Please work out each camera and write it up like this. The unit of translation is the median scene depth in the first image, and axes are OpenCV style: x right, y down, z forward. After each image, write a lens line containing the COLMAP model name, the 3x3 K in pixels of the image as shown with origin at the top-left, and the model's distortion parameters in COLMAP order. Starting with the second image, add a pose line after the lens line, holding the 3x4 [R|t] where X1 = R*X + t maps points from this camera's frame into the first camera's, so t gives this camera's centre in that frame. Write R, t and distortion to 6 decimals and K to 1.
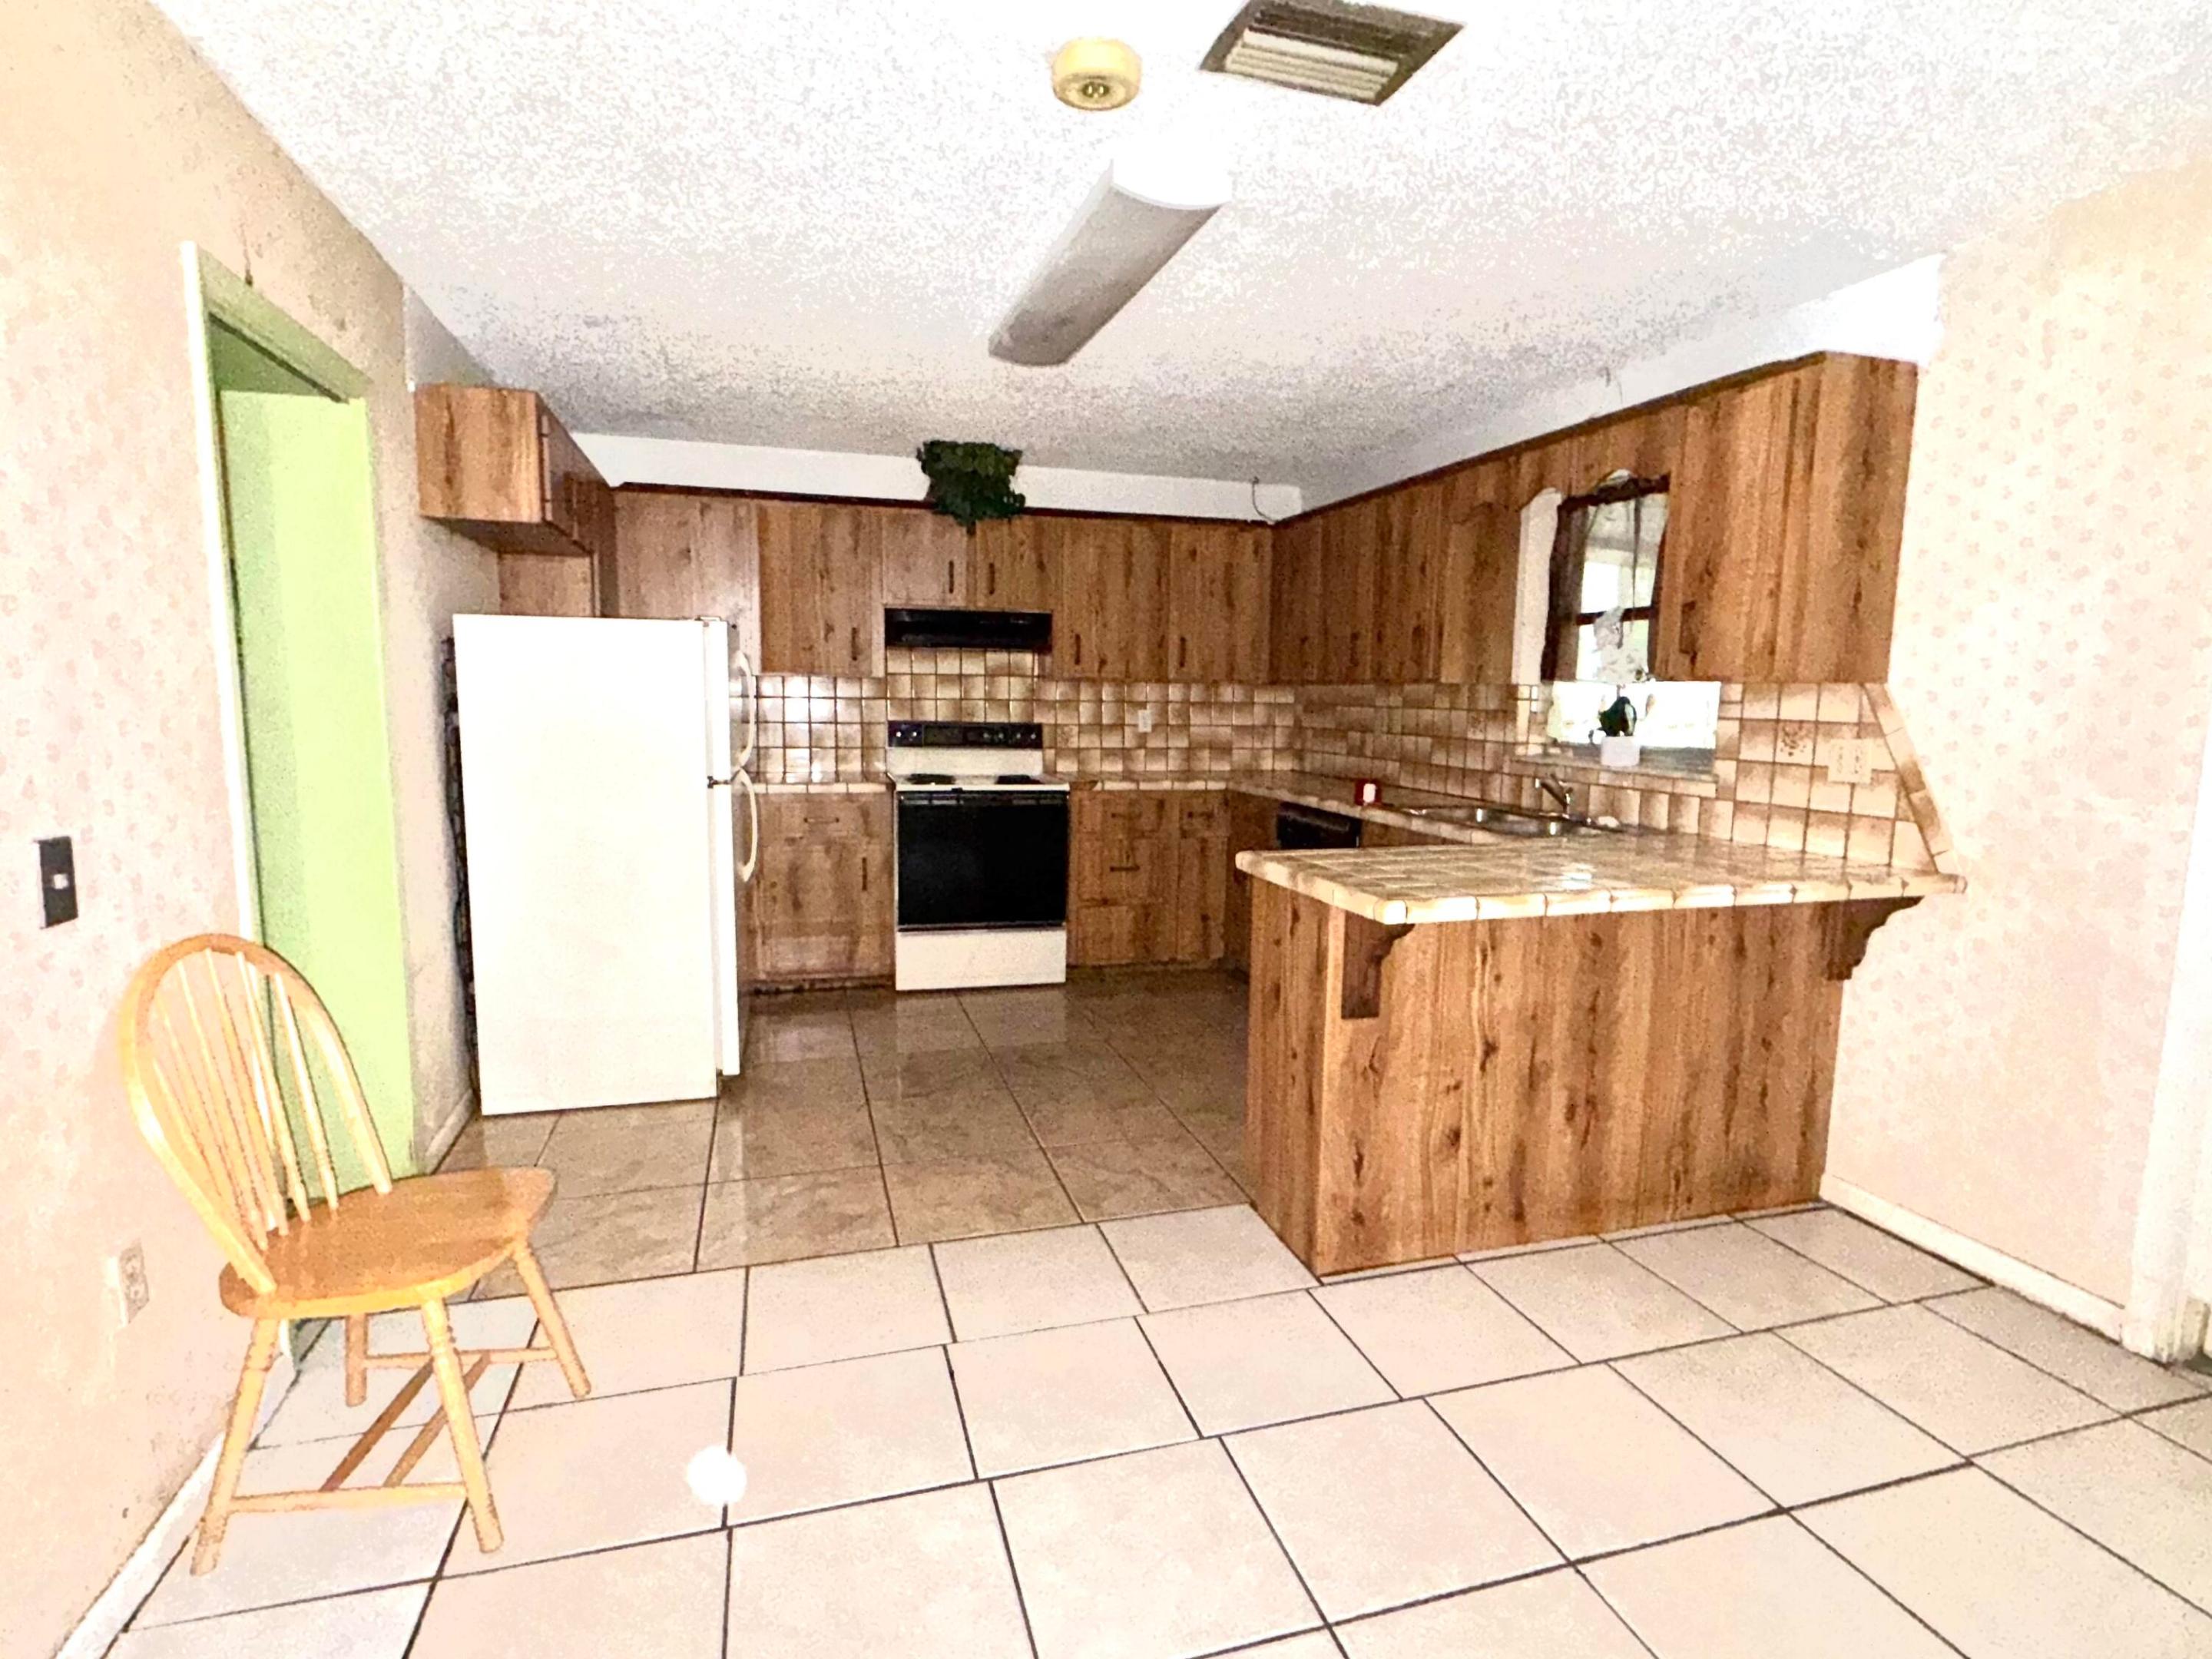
lens RADIAL K [[1102.4, 0, 1106.8], [0, 1102.4, 826.4], [0, 0, 1]] dist [0.002838, 0.002083]
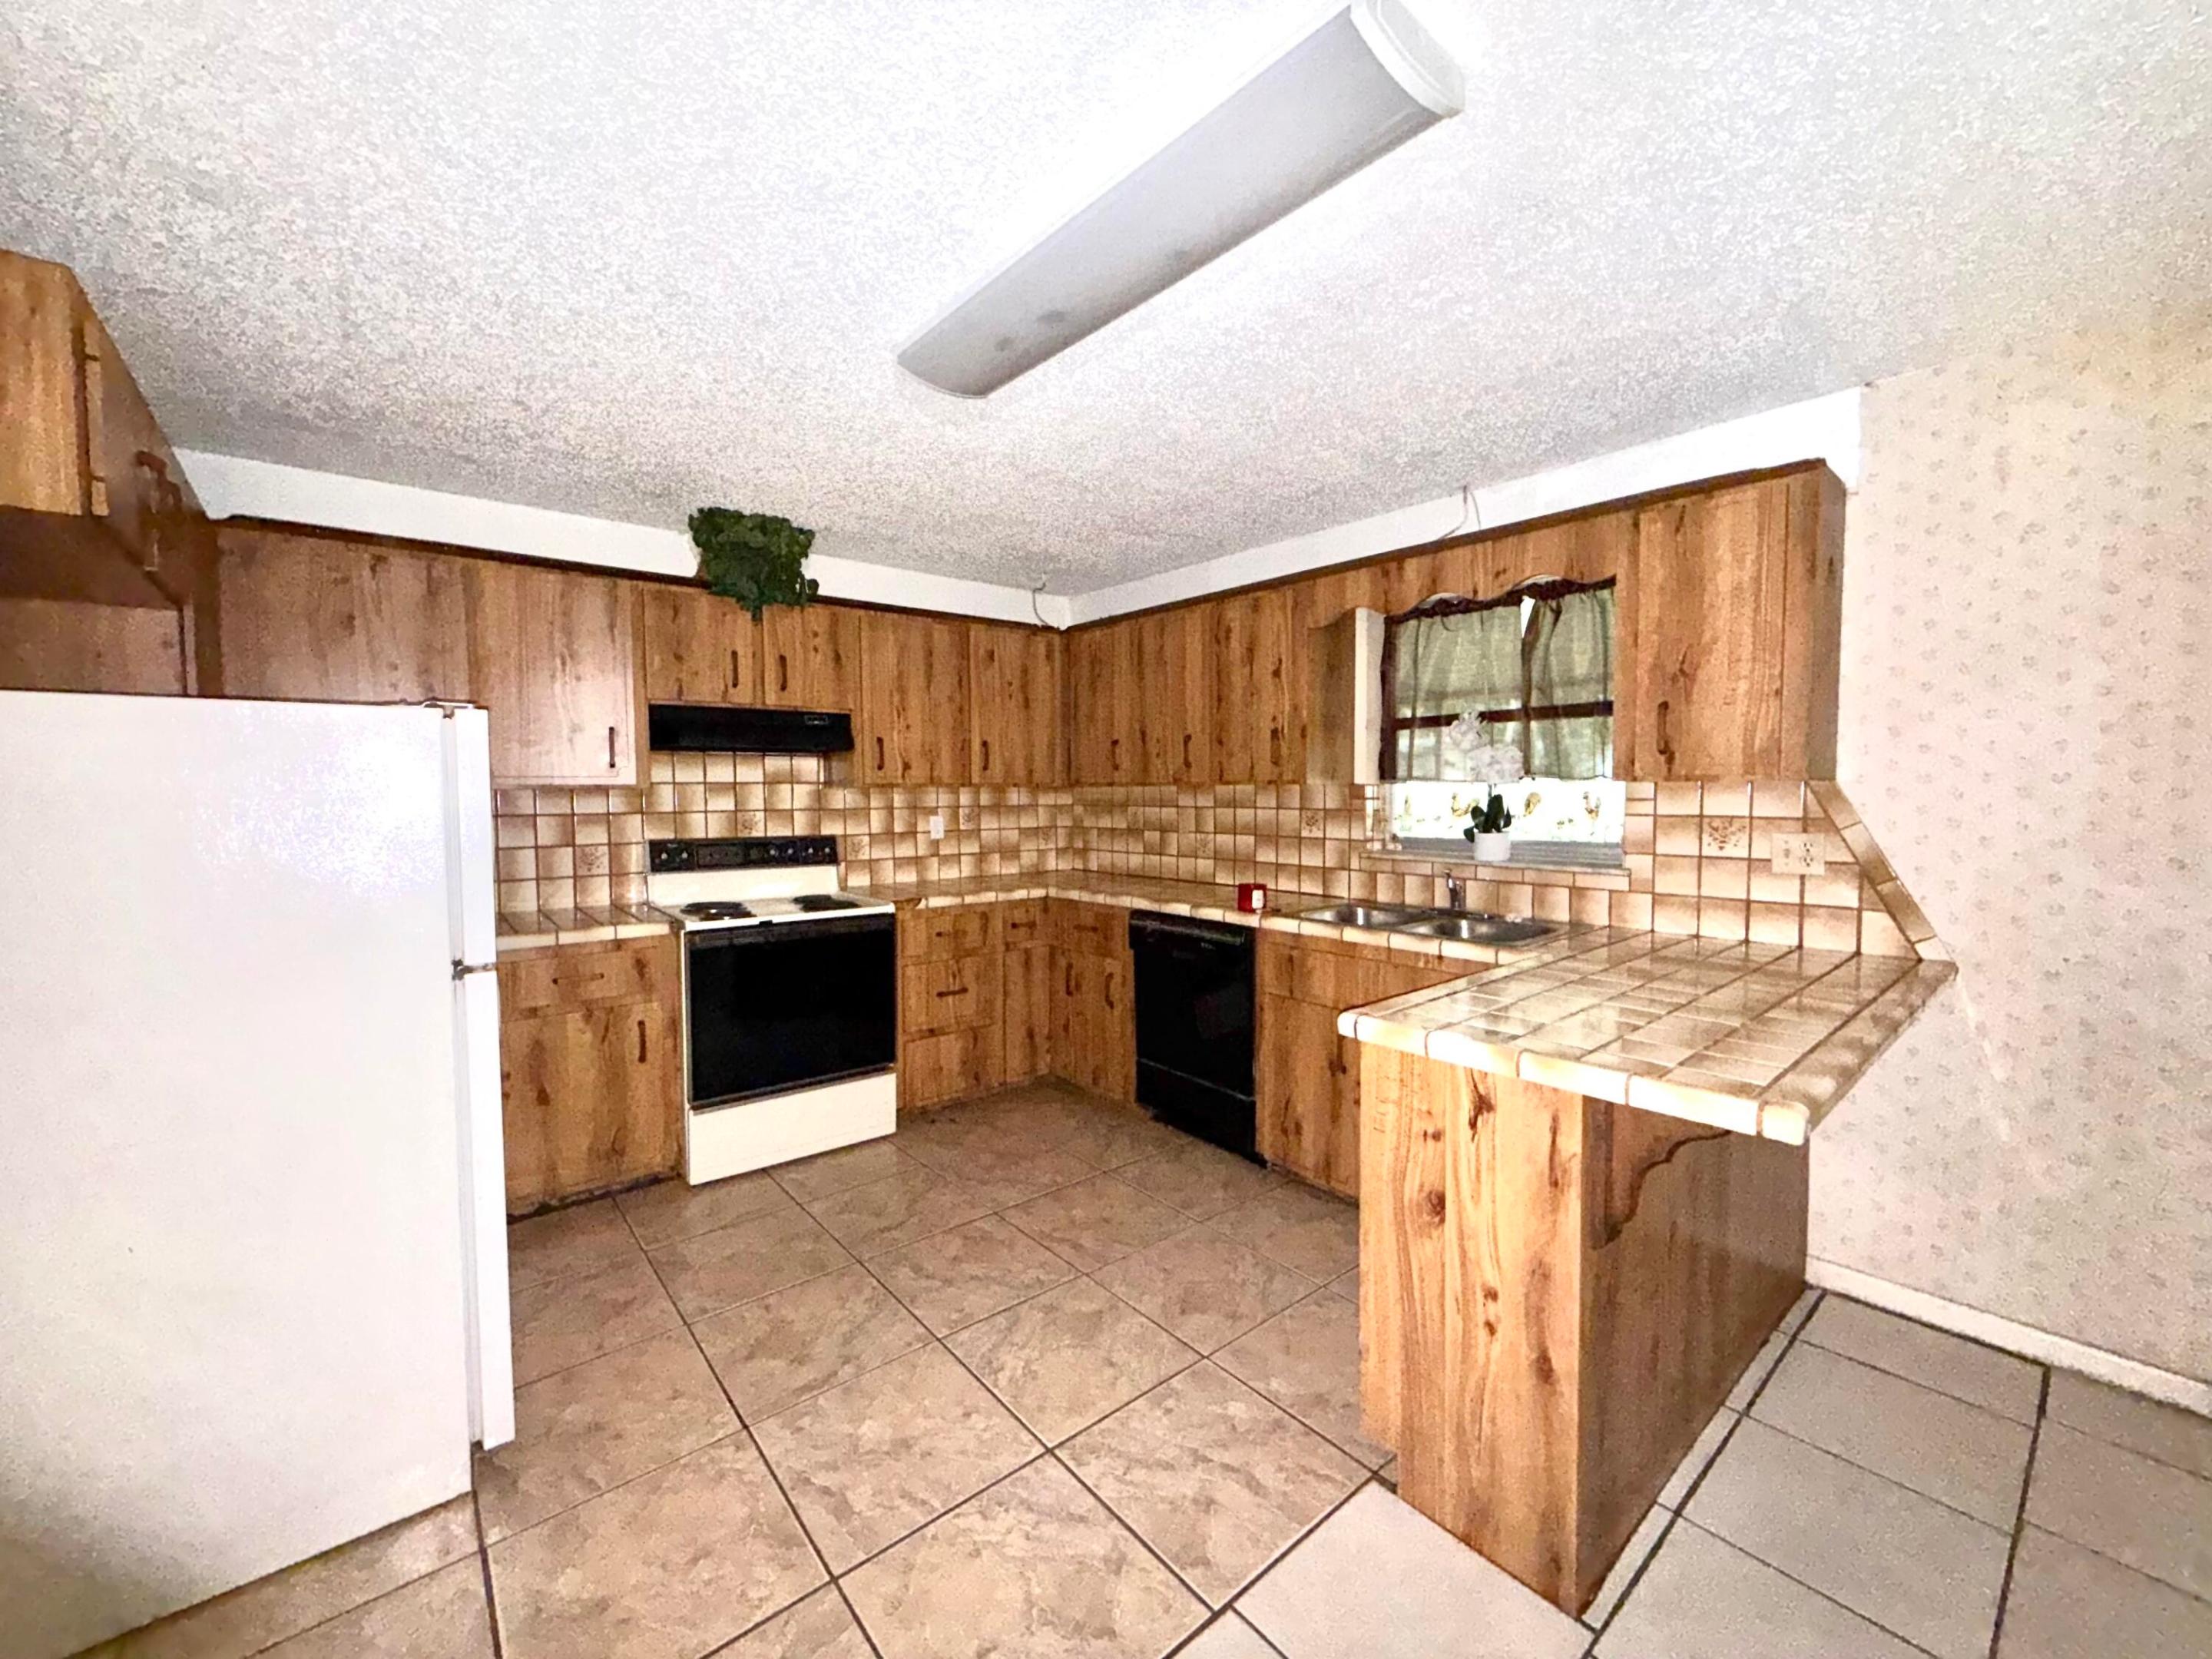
lens RADIAL K [[880.9, 0, 1105.8], [0, 880.9, 829.2], [0, 0, 1]] dist [0.001848, -0.000428]
pose [[0.918959, -0.038428, 0.392475, -0.159585], [0.067228, 0.995938, -0.059898, -0.047104], [-0.388579, 0.081430, 0.917810, 0.296911]]
